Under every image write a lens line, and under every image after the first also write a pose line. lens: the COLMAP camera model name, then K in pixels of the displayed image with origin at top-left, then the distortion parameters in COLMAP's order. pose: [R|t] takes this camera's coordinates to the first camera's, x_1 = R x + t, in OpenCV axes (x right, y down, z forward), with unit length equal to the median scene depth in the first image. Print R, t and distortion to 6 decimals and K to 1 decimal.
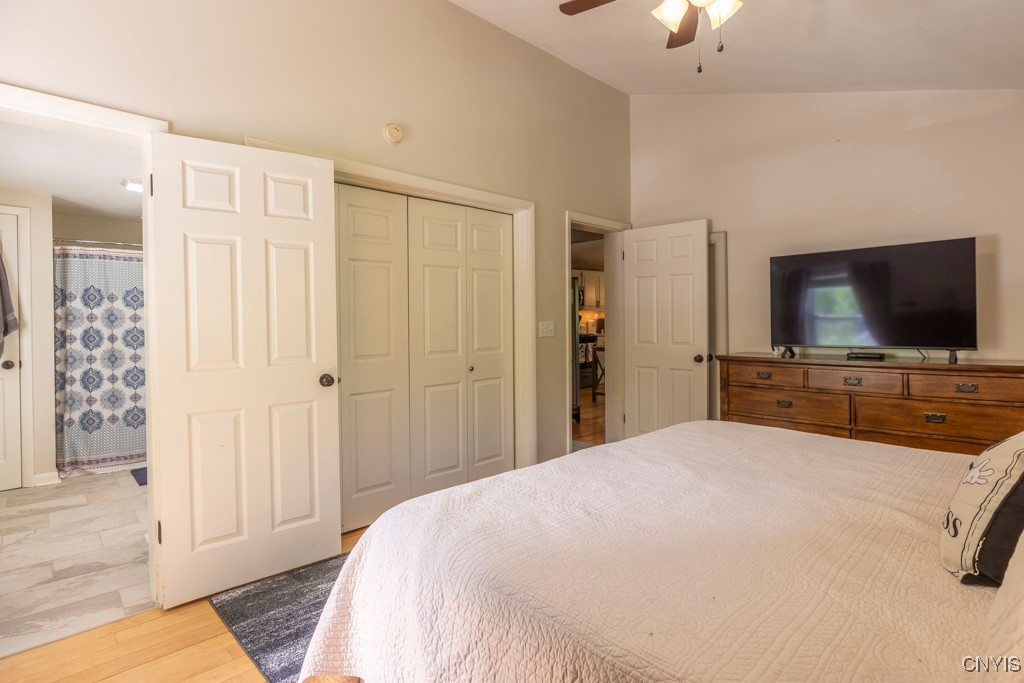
lens RADIAL K [[516.4, 0, 512.5], [0, 516.4, 321.0], [0, 0, 1]] dist [-0.000556, 0.000141]
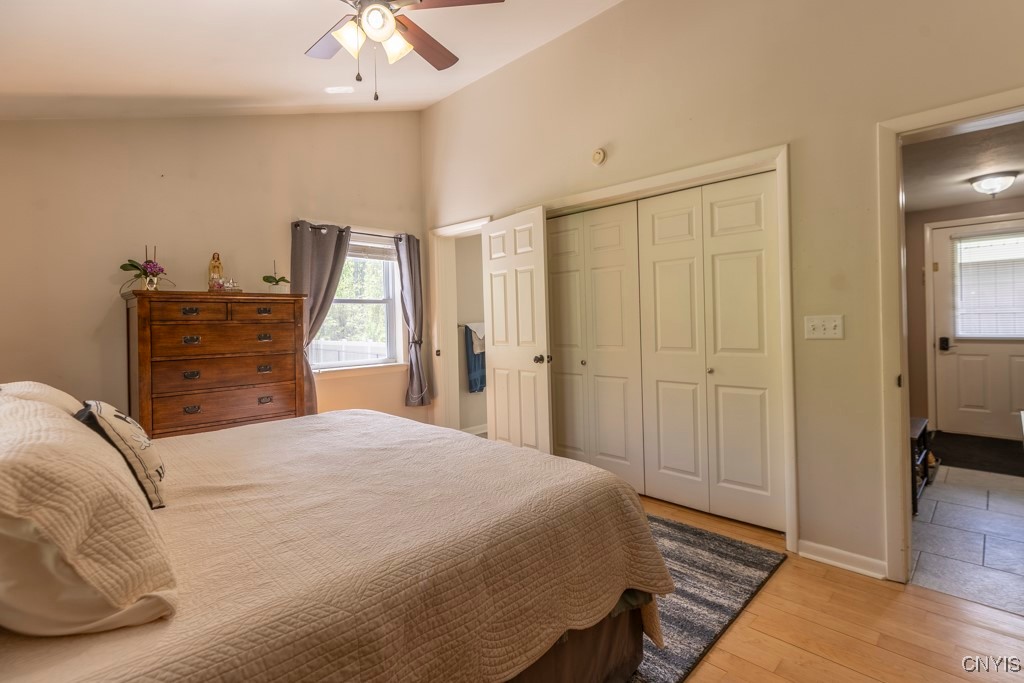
lens RADIAL K [[486.6, 0, 511.2], [0, 486.6, 321.9], [0, 0, 1]] dist [0.001604, 0.000174]
pose [[0.018631, 0.012971, -0.999742, 0.780713], [0.018889, 0.999733, 0.013323, -0.007535], [0.999648, -0.019132, 0.018381, 0.694178]]
